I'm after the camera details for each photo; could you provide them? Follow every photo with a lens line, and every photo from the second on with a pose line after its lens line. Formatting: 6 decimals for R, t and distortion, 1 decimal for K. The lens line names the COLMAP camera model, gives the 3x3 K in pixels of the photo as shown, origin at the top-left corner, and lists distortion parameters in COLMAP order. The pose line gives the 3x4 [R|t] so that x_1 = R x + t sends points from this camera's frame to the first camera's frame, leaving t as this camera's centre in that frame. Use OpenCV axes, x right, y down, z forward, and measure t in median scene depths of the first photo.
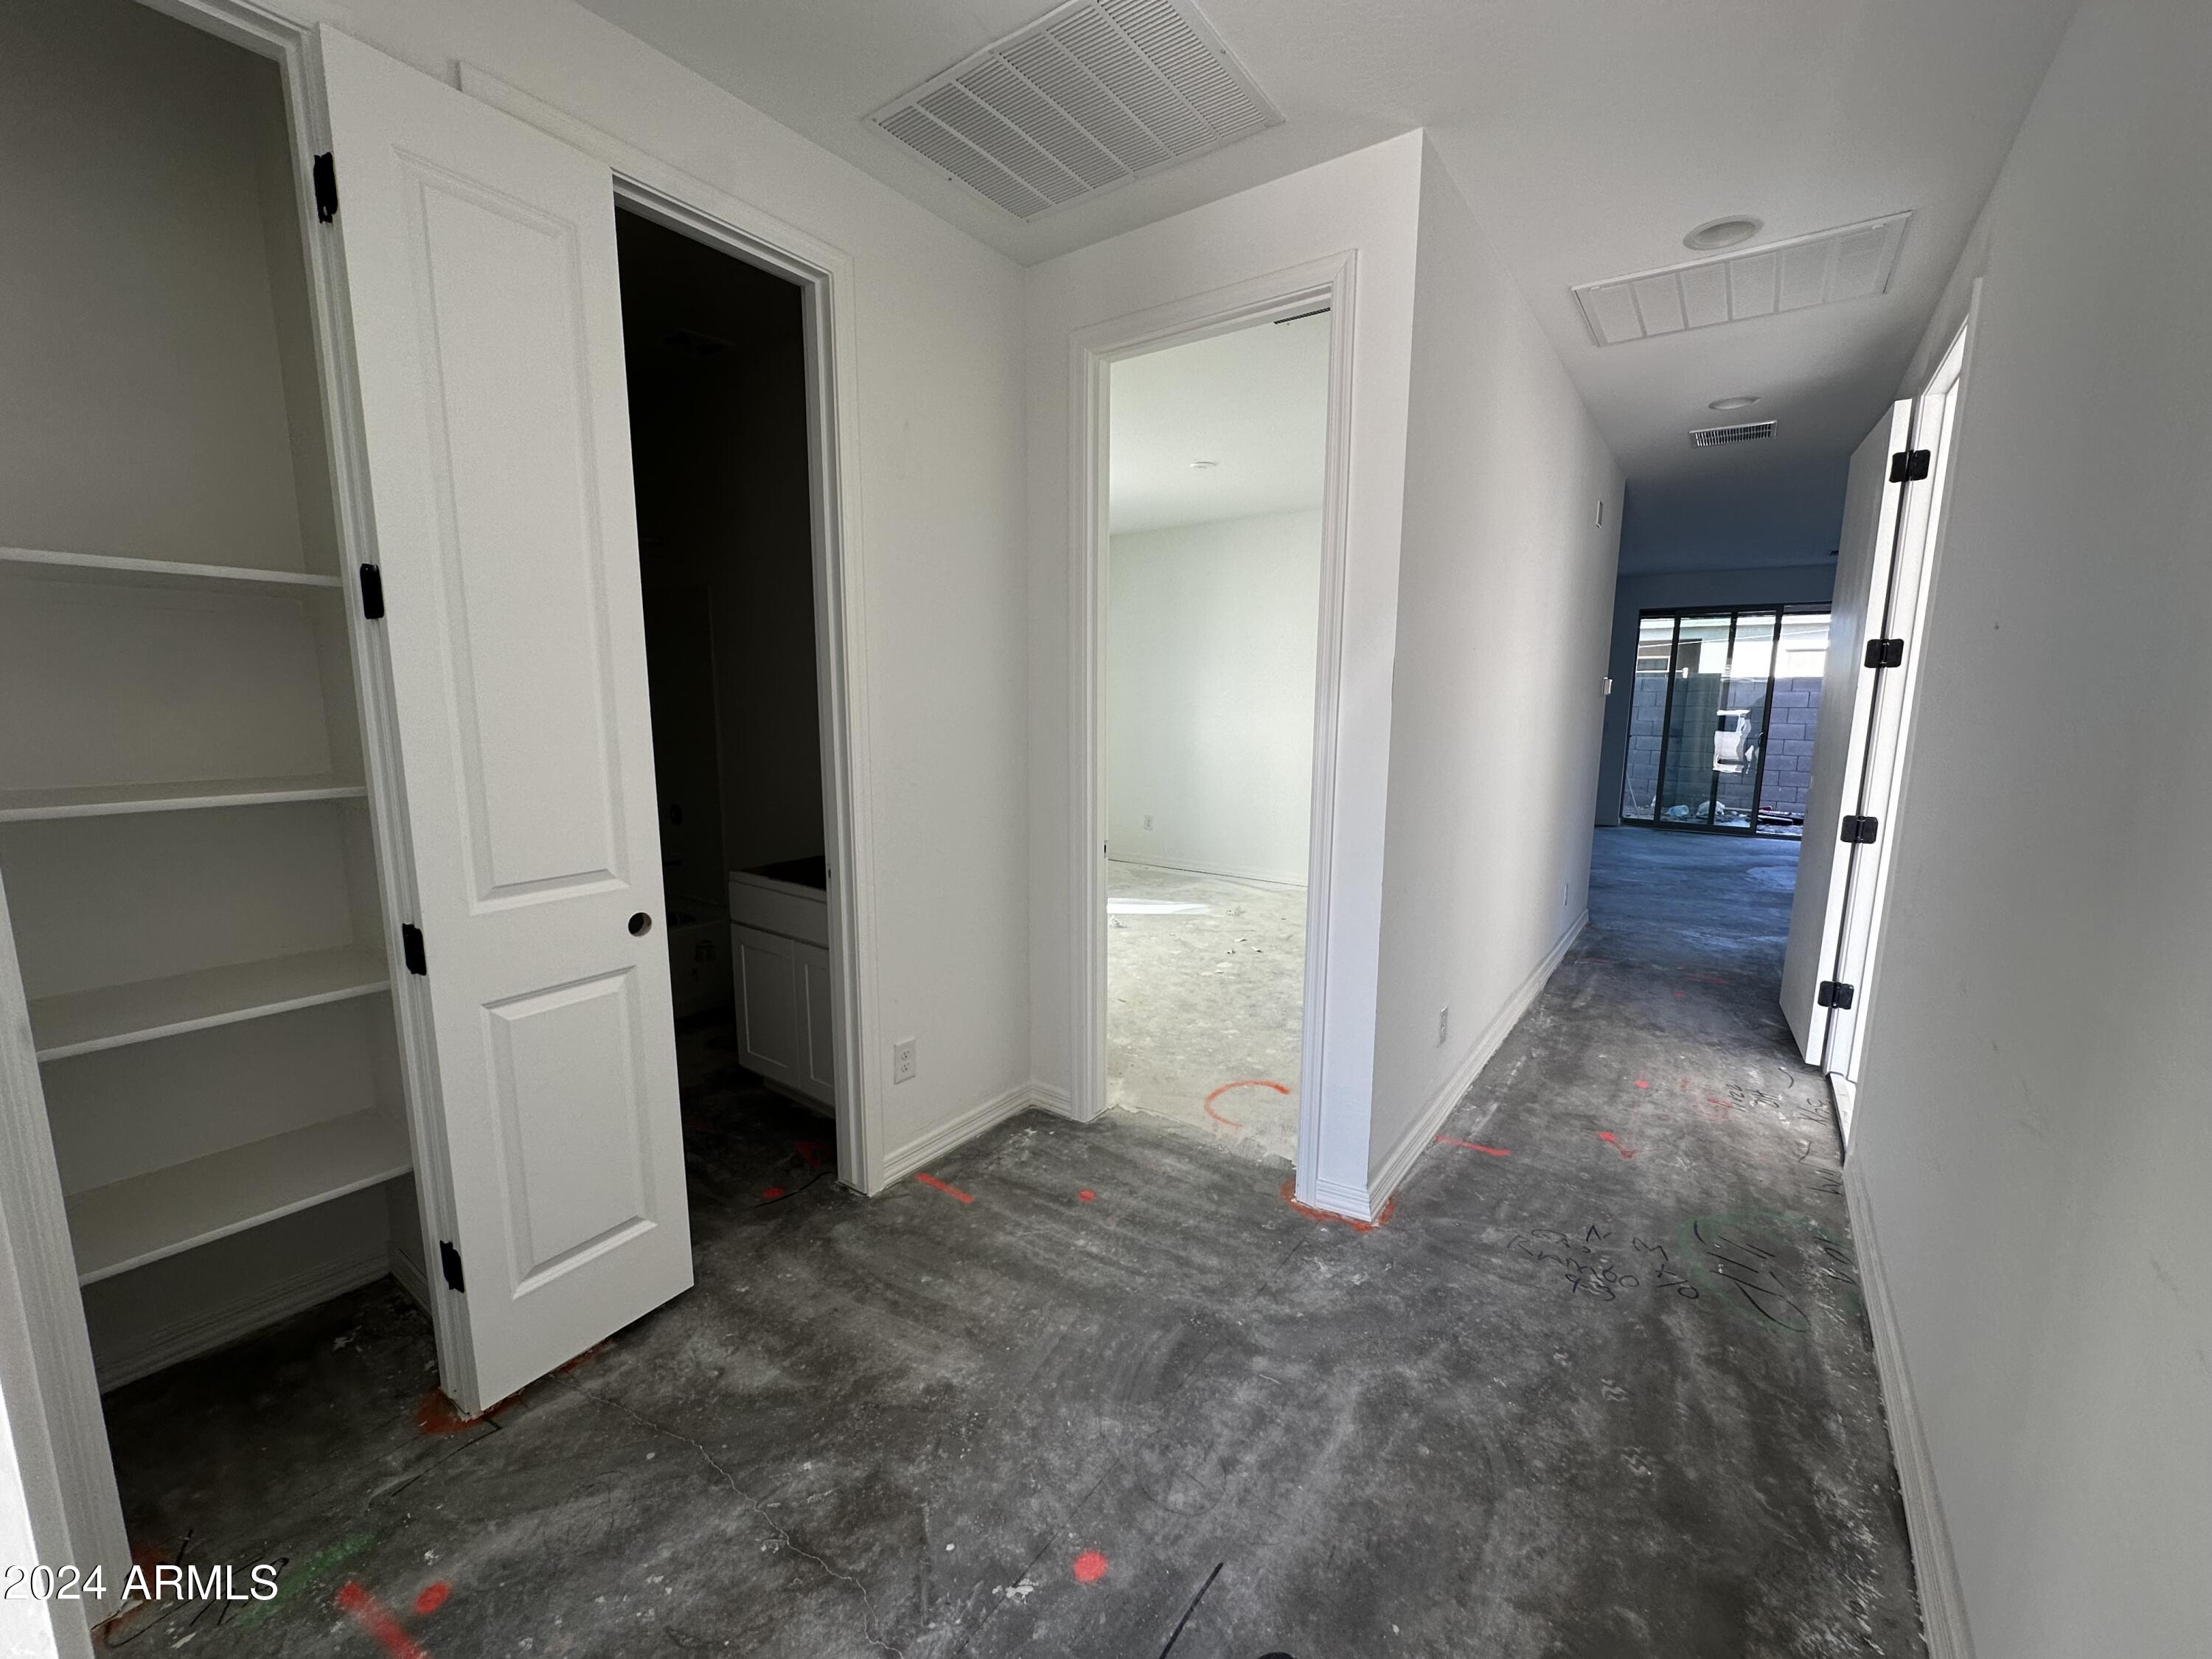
lens RADIAL K [[882.5, 0, 1108.8], [0, 882.5, 831.3], [0, 0, 1]] dist [-0.002218, 0.000133]
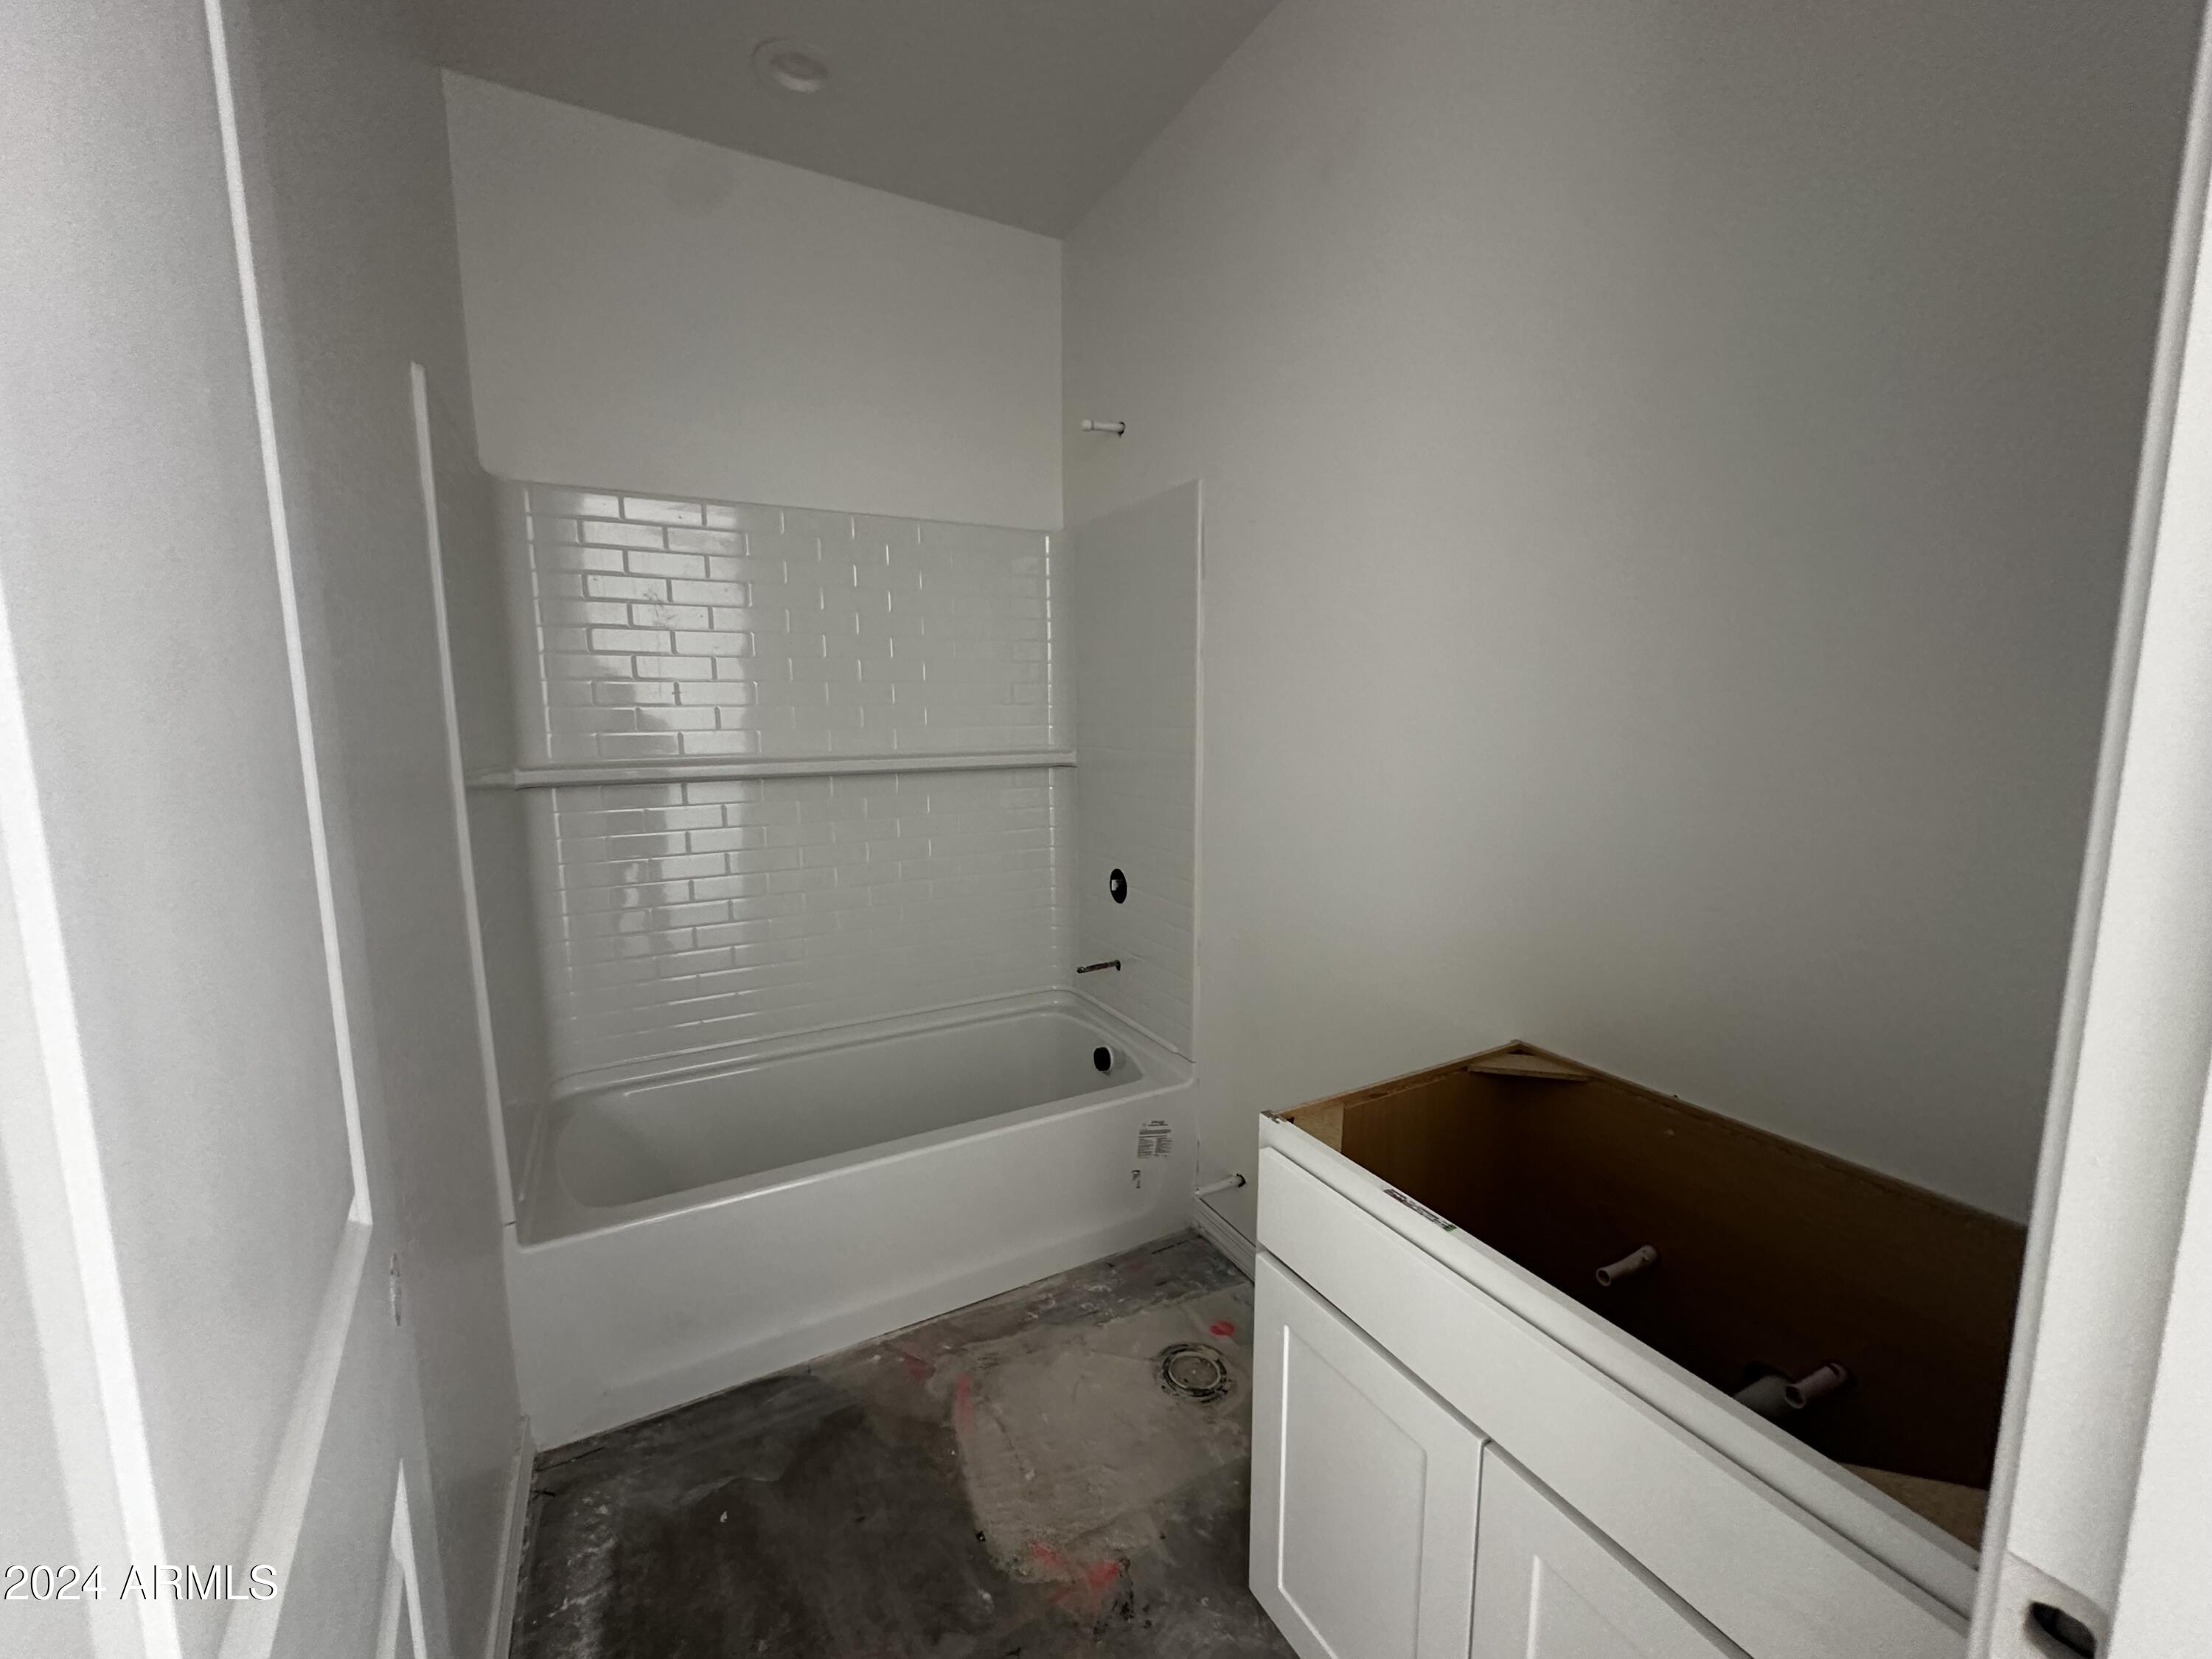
lens RADIAL K [[882.5, 0, 1108.8], [0, 882.5, 831.3], [0, 0, 1]] dist [-0.002218, 0.000133]
pose [[0.902396, 0.047582, -0.428272, -0.378722], [-0.053232, 0.998581, -0.001218, -0.084544], [0.427607, 0.023897, 0.903649, 0.711795]]
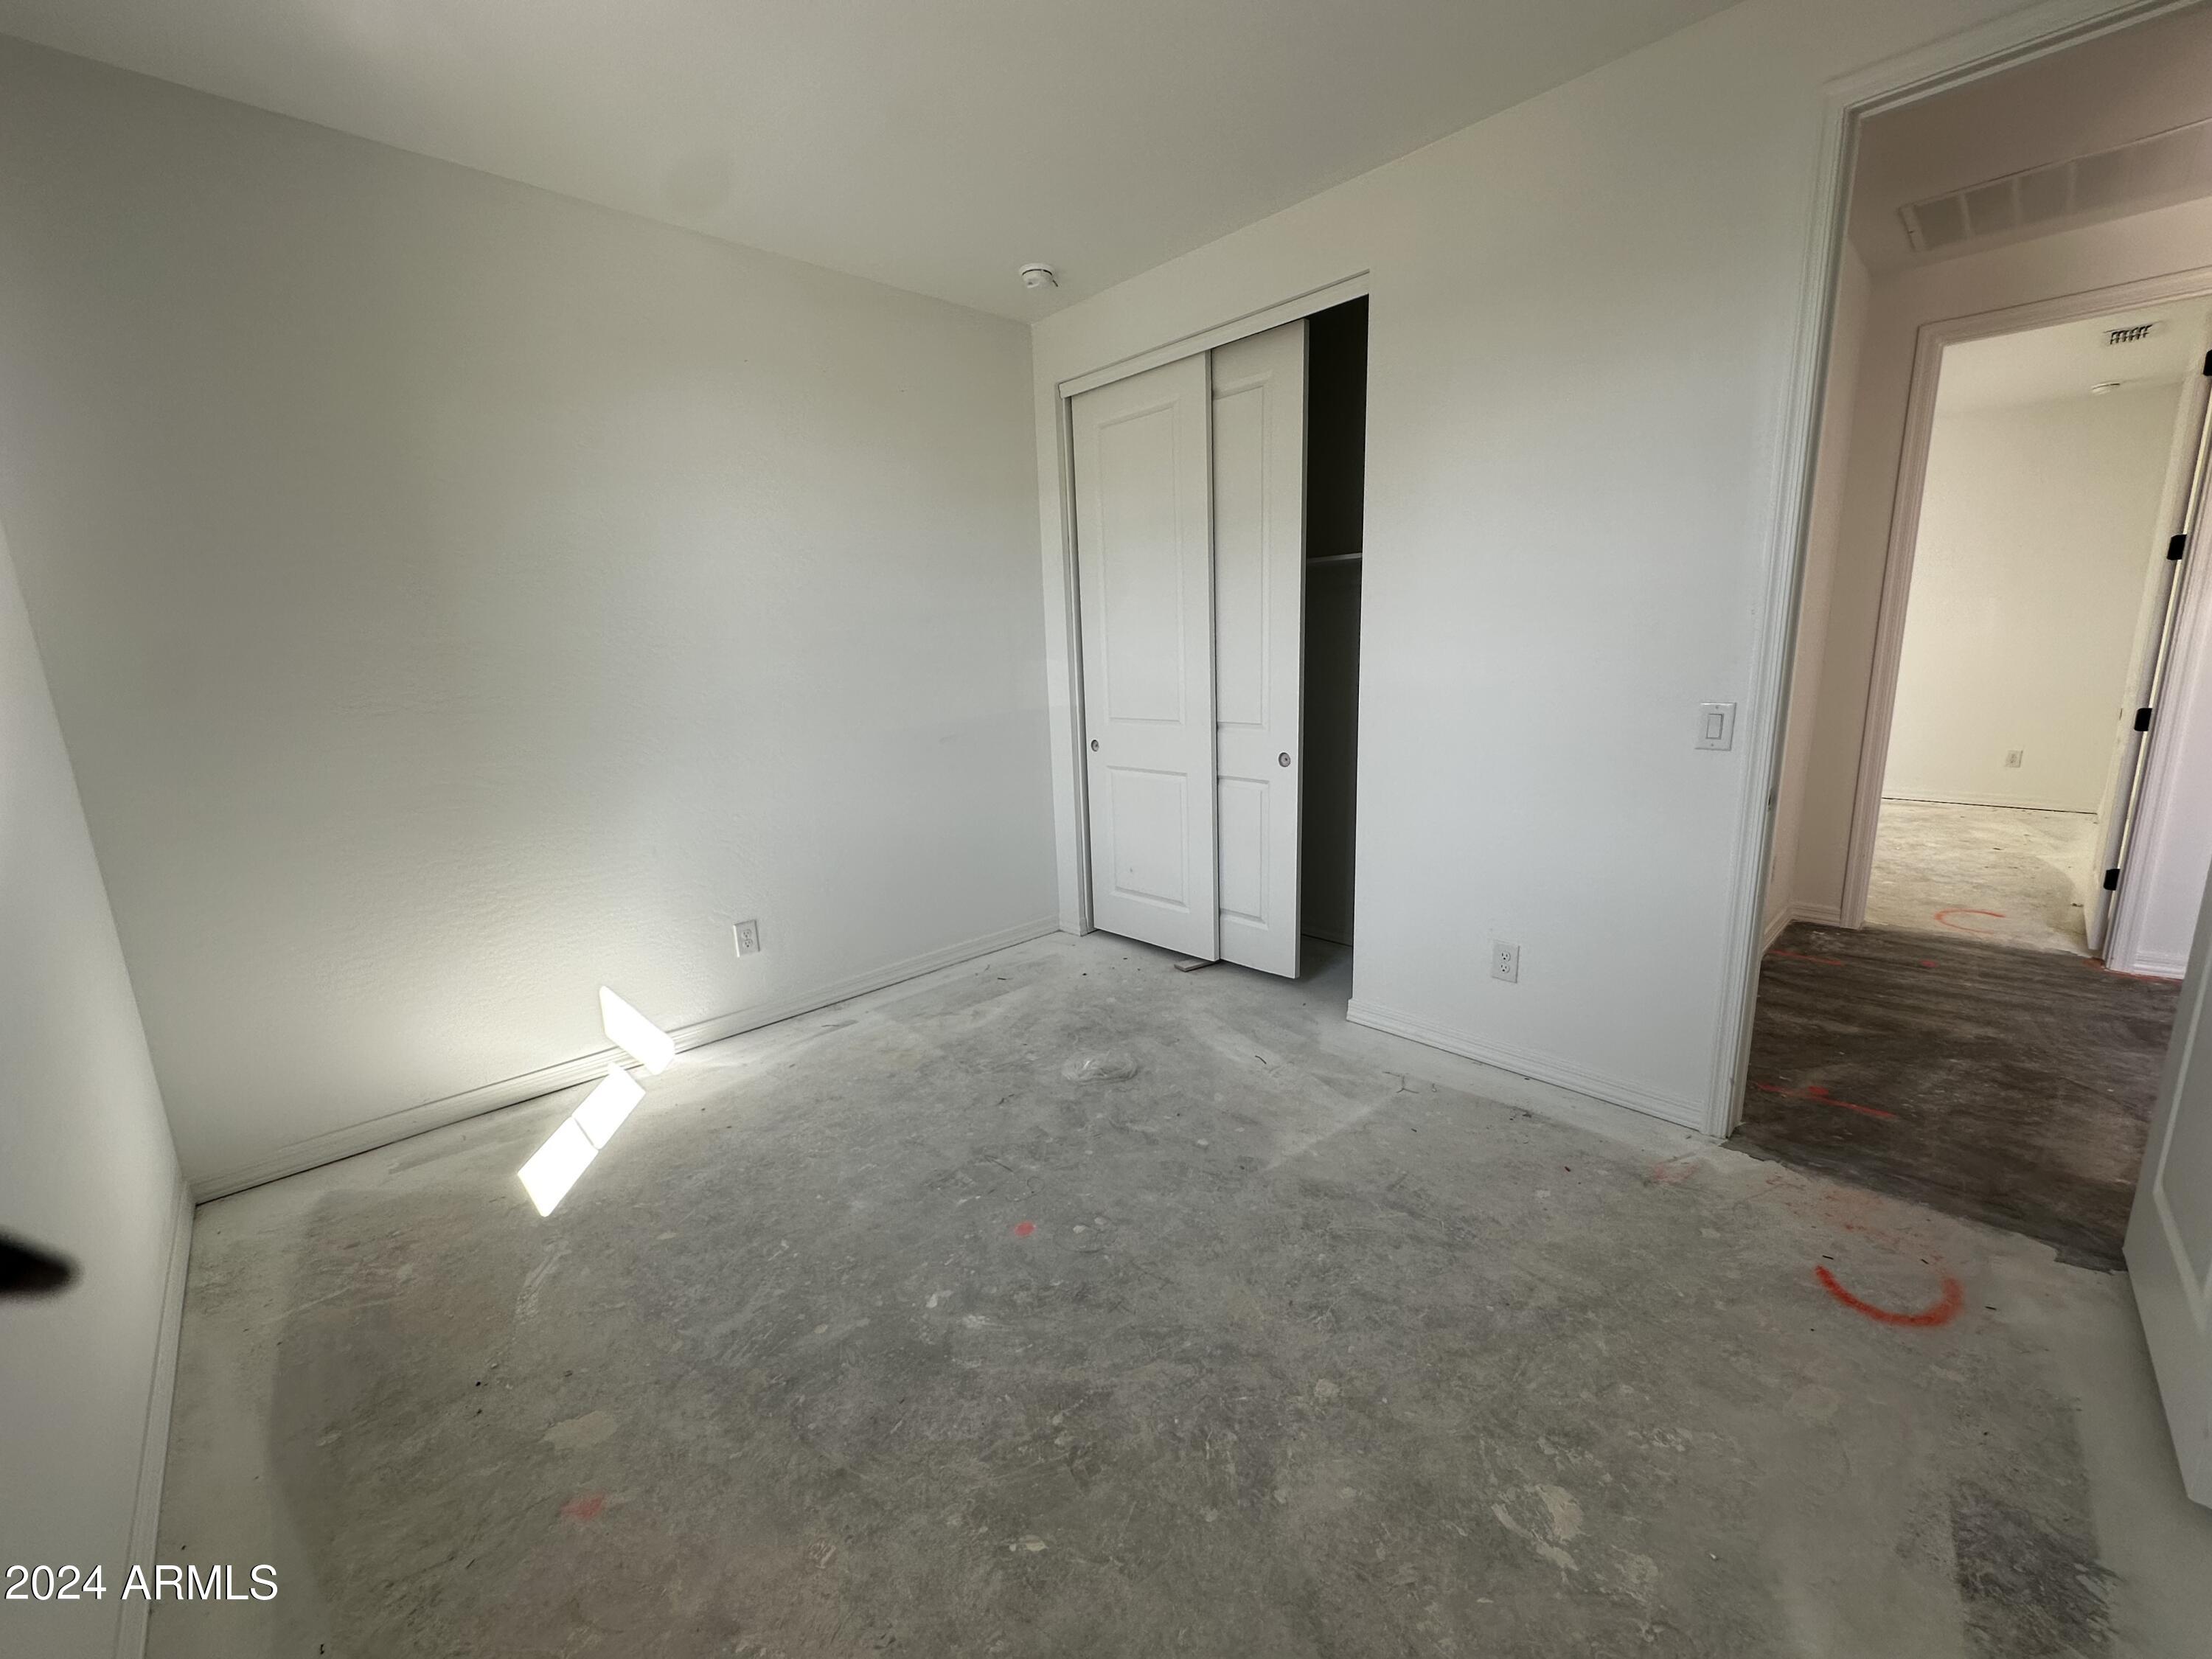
lens RADIAL K [[882.5, 0, 1108.8], [0, 882.5, 831.3], [0, 0, 1]] dist [-0.002218, 0.000133]
pose [[0.982551, -0.004581, -0.185937, -1.006608], [0.015327, 0.998291, 0.056395, 0.100998], [0.185361, -0.058261, 0.980942, -0.577730]]
